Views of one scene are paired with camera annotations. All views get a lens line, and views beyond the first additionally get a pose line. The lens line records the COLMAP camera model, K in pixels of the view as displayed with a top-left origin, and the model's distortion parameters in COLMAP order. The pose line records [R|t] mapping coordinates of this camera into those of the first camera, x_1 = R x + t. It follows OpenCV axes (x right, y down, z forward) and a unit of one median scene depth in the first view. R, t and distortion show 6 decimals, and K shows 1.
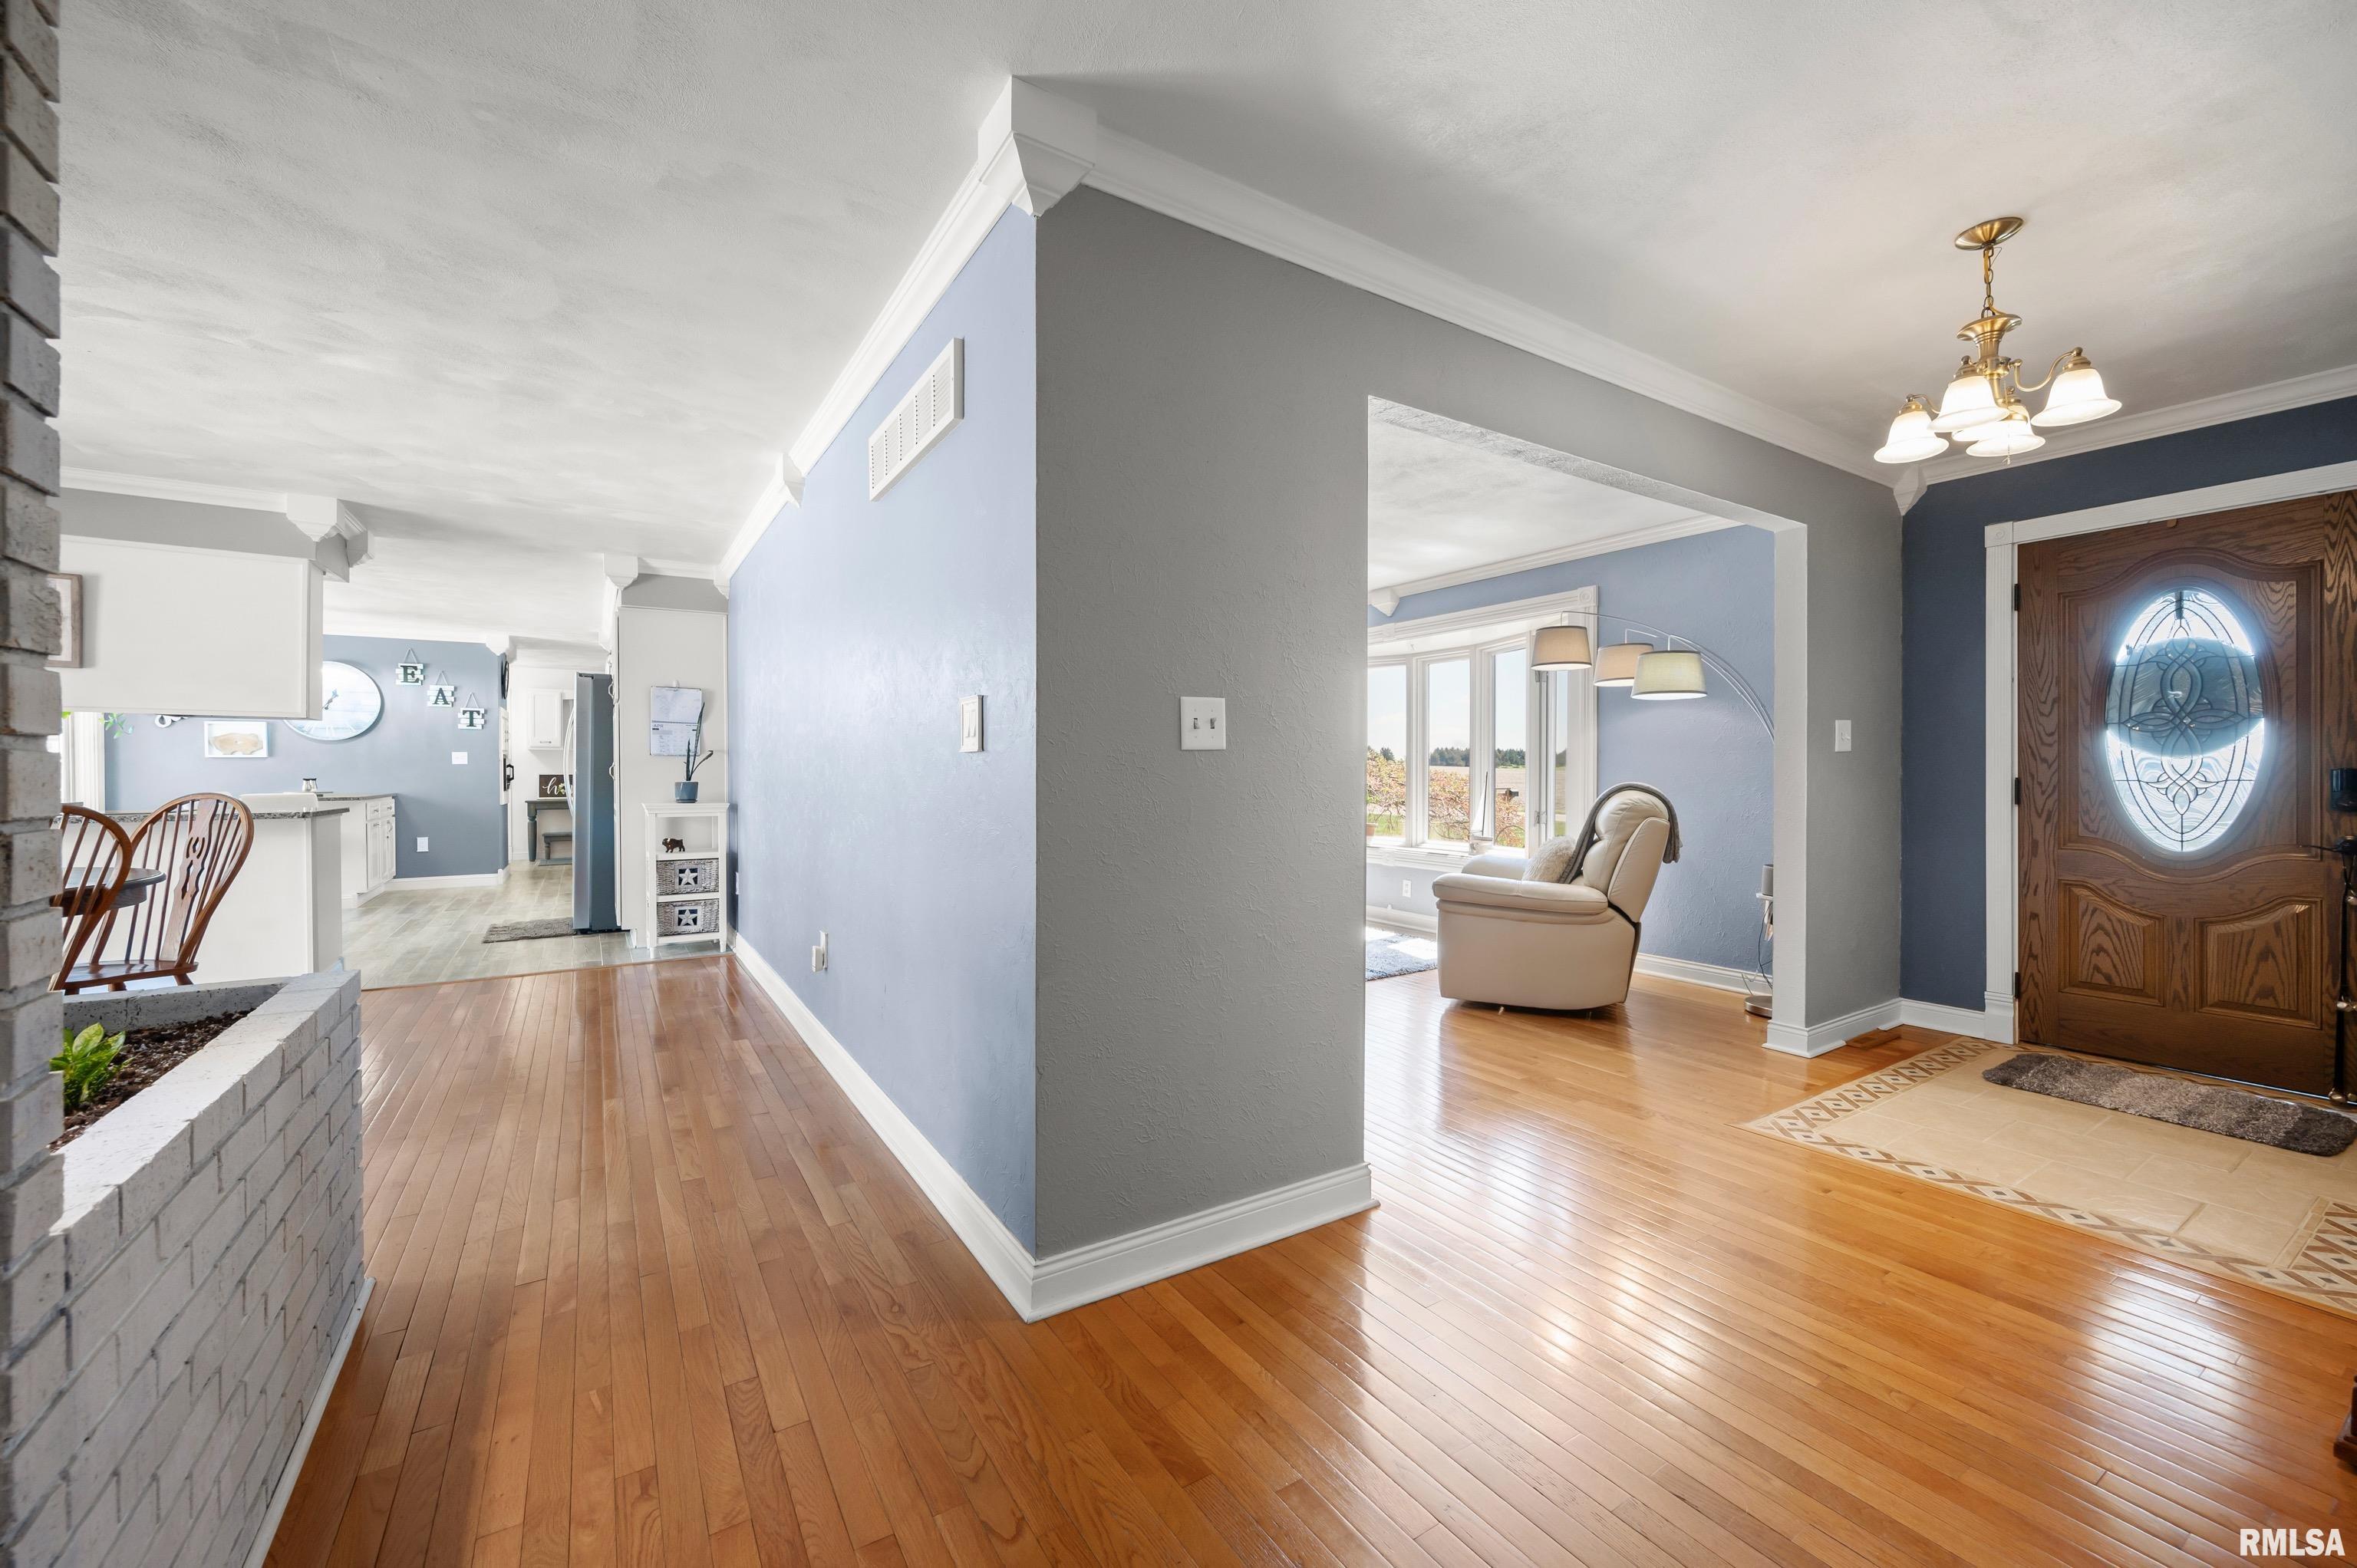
lens RADIAL K [[927.5, 0, 1167.3], [0, 927.5, 778.1], [0, 0, 1]] dist [-0.001421, 0.000038]
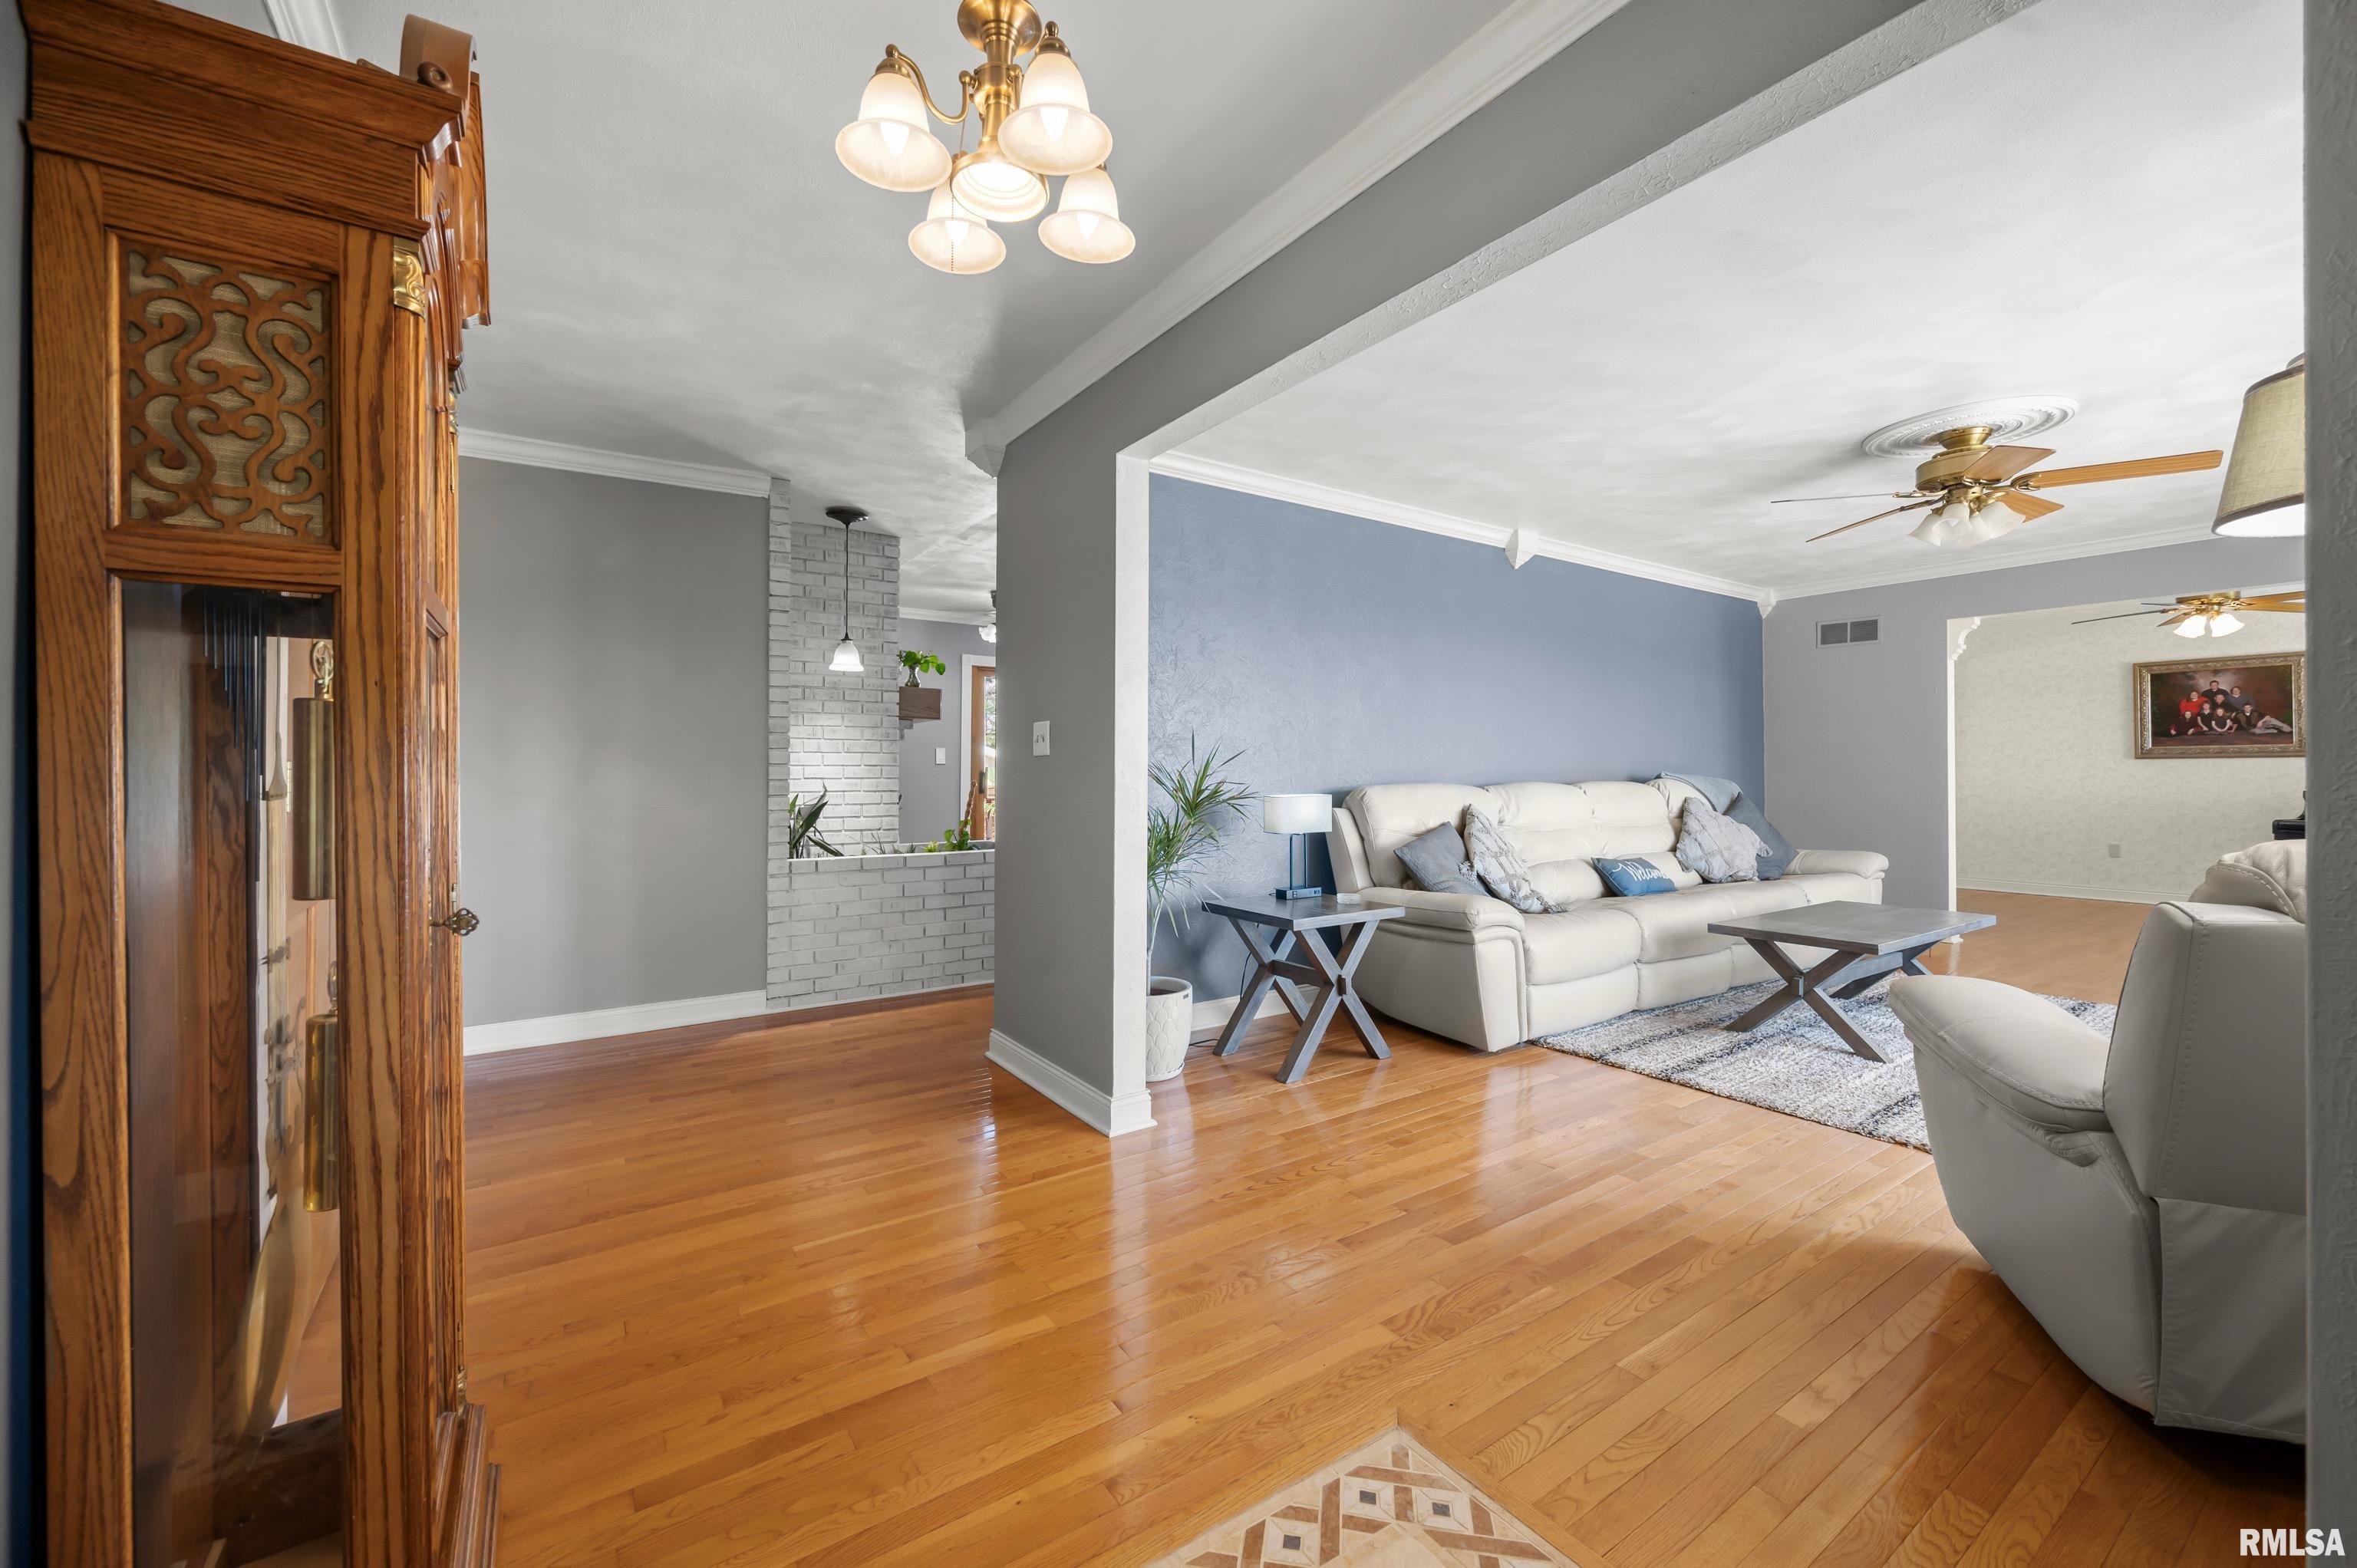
lens RADIAL K [[927.5, 0, 1181.2], [0, 927.5, 770.6], [0, 0, 1]] dist [-0.001421, 0.000038]
pose [[0.033346, -0.003317, -0.999438, 1.146333], [-0.001129, 0.999994, -0.003356, -0.004153], [0.999443, 0.001240, 0.033342, 0.850360]]
